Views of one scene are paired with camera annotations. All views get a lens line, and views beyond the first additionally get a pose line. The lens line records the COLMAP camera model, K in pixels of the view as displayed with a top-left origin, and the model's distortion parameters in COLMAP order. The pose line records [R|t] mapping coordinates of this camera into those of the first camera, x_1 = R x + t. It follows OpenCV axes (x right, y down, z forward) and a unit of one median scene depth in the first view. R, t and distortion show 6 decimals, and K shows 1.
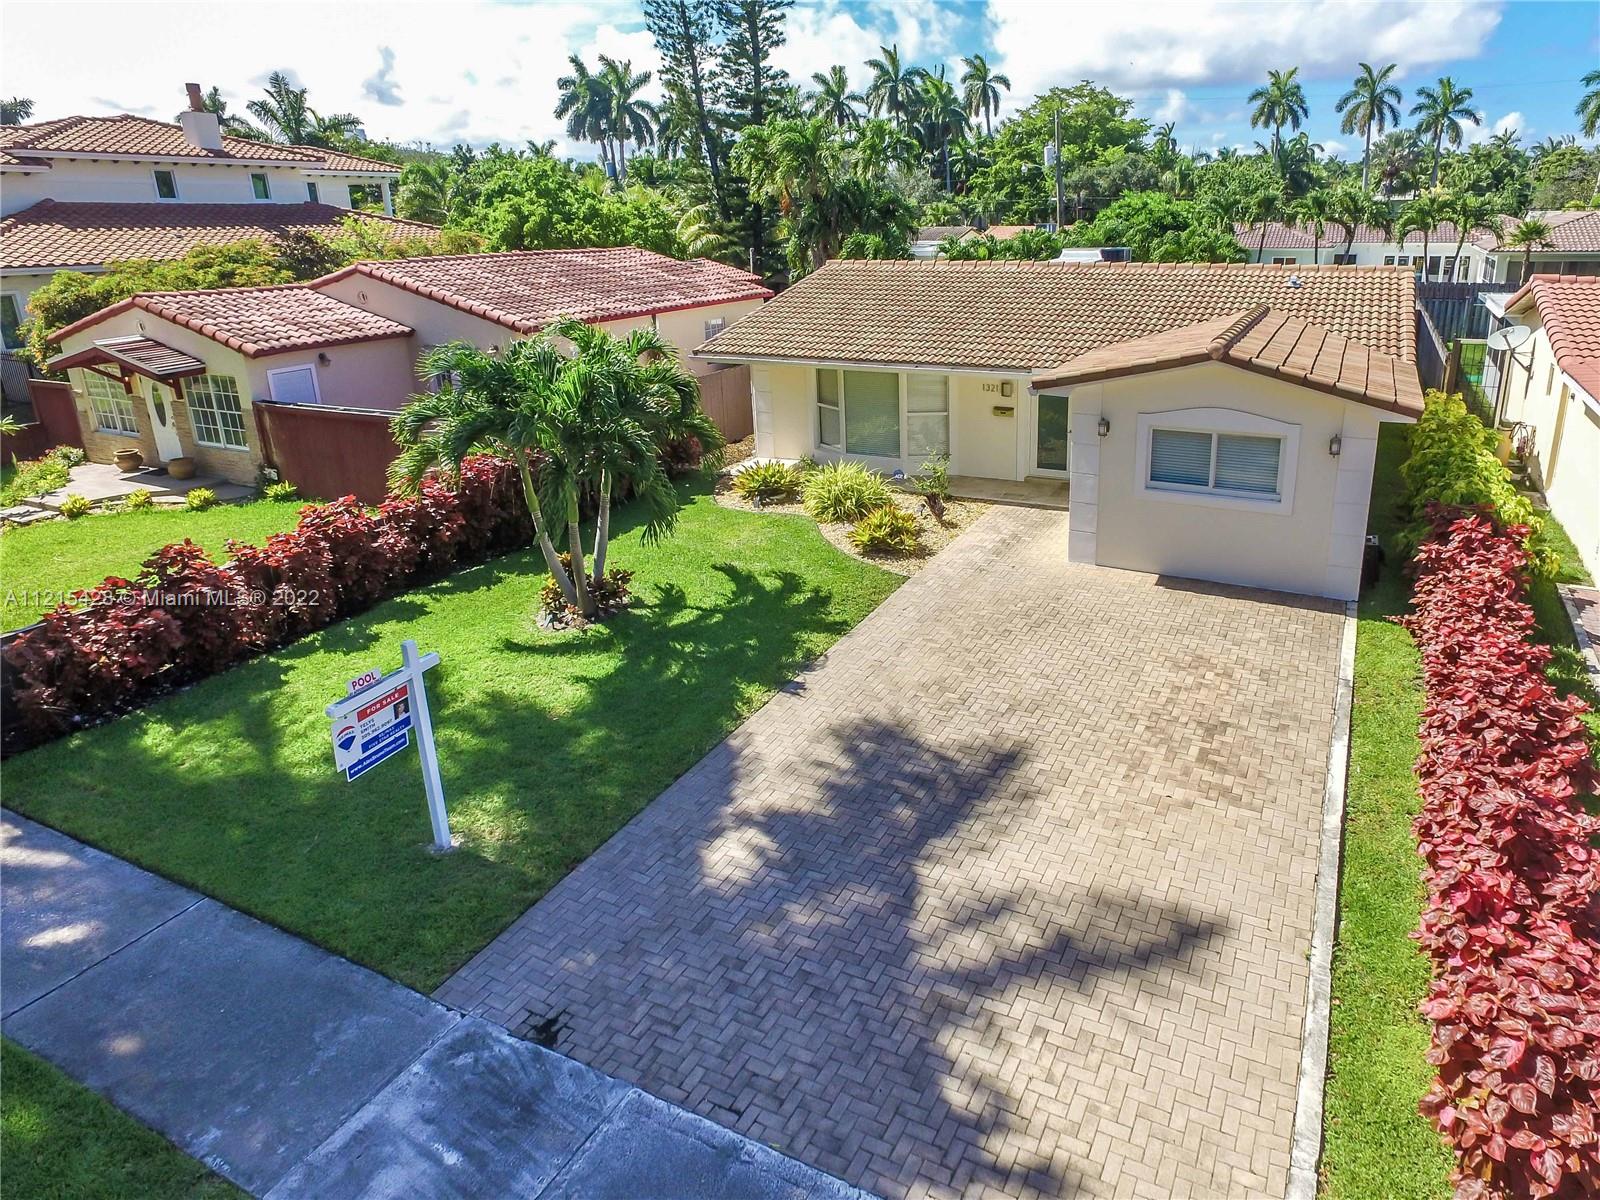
lens RADIAL K [[998.7, 0, 800.0], [0, 998.7, 600.0], [0, 0, 1]] dist [-0.032648, 0.029775]
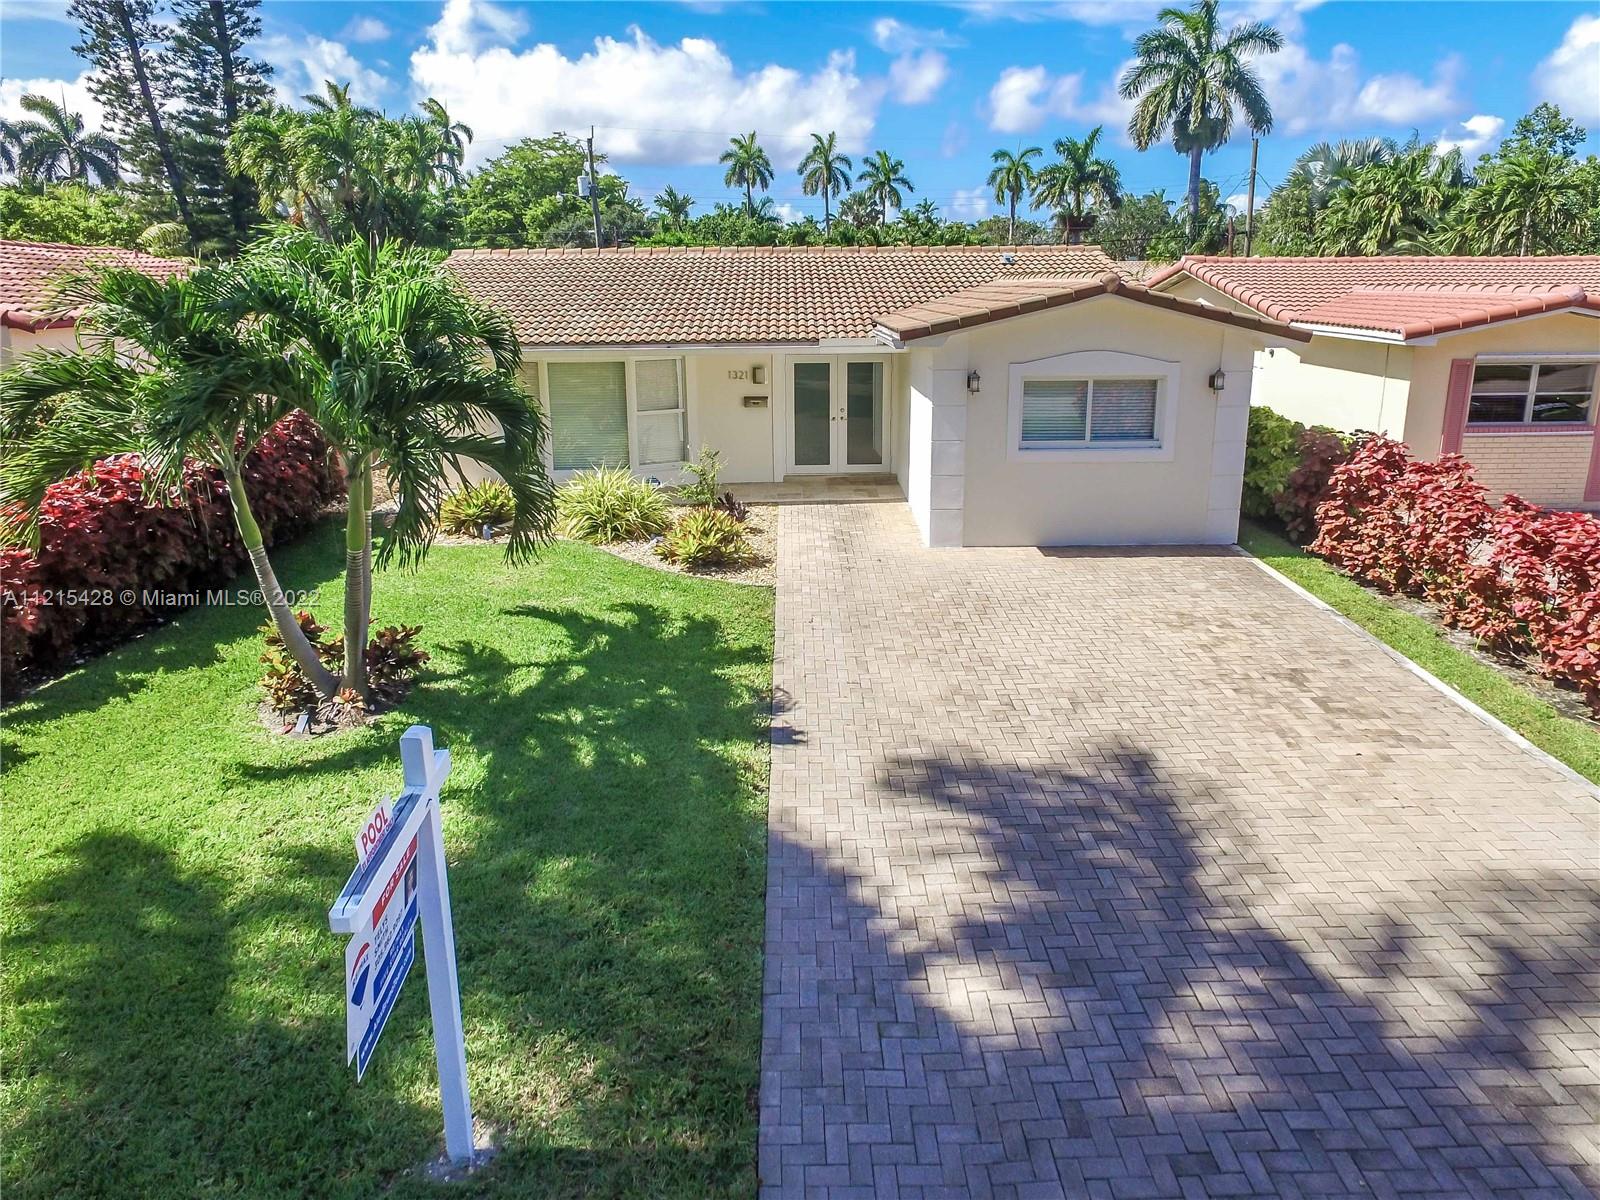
lens RADIAL K [[1042.6, 0, 799.4], [0, 1042.6, 570.0], [0, 0, 1]] dist [-0.029610, 0.030948]
pose [[0.873269, -0.115797, 0.473278, -0.271930], [0.162802, 0.984867, -0.059427, 0.016189], [-0.459234, 0.128946, 0.878907, 0.291931]]
